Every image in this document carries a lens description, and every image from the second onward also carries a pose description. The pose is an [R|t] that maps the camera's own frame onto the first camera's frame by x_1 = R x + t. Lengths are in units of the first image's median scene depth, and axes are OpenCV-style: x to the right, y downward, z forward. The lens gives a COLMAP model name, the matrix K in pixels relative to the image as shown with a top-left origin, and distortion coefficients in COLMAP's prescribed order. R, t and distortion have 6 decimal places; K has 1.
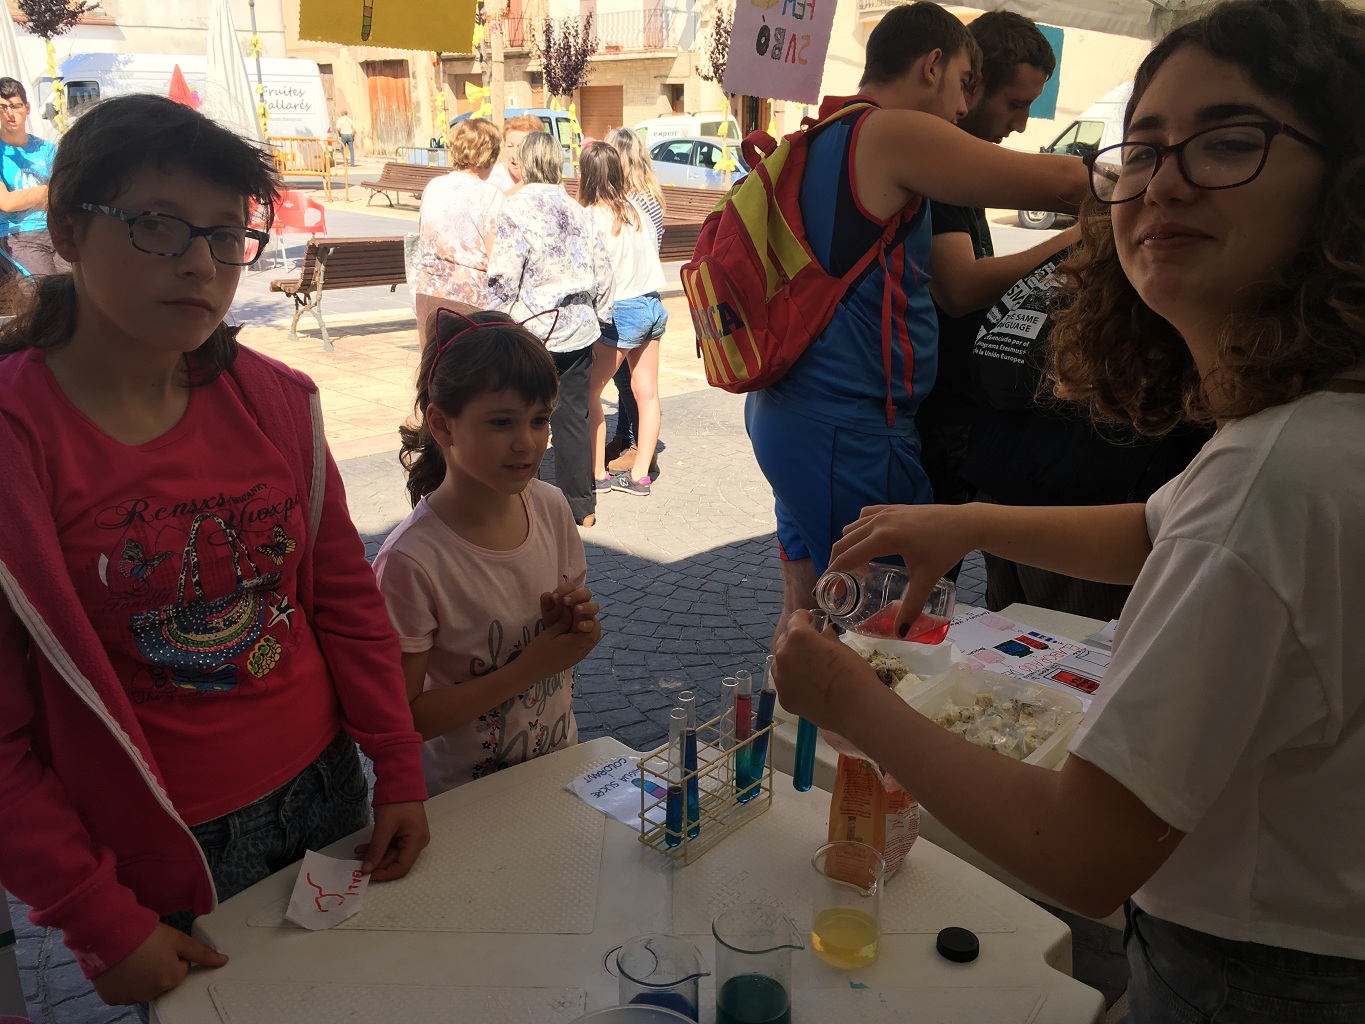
lens RADIAL K [[1145.8, 0, 692.5], [0, 1145.8, 511.4], [0, 0, 1]] dist [0.027174, -0.048119]
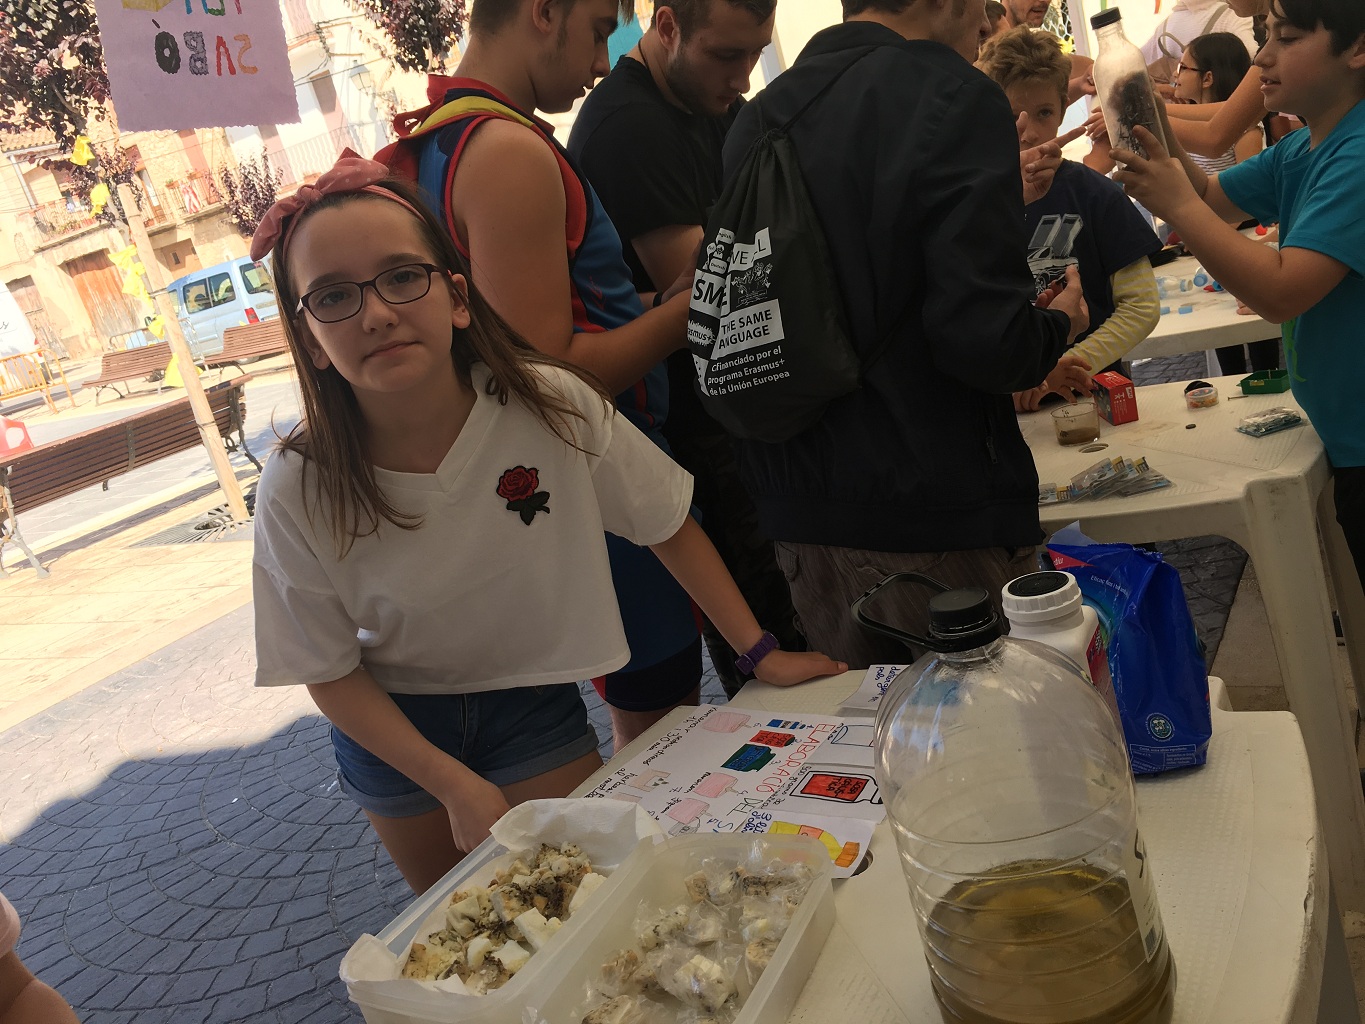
lens RADIAL K [[1145.8, 0, 681.4], [0, 1145.8, 515.8], [0, 0, 1]] dist [0.027174, -0.048119]
pose [[0.940804, -0.312544, 0.131166, 0.176157], [0.318816, 0.947362, -0.029360, -0.012535], [-0.115086, 0.069440, 0.990926, 0.268434]]
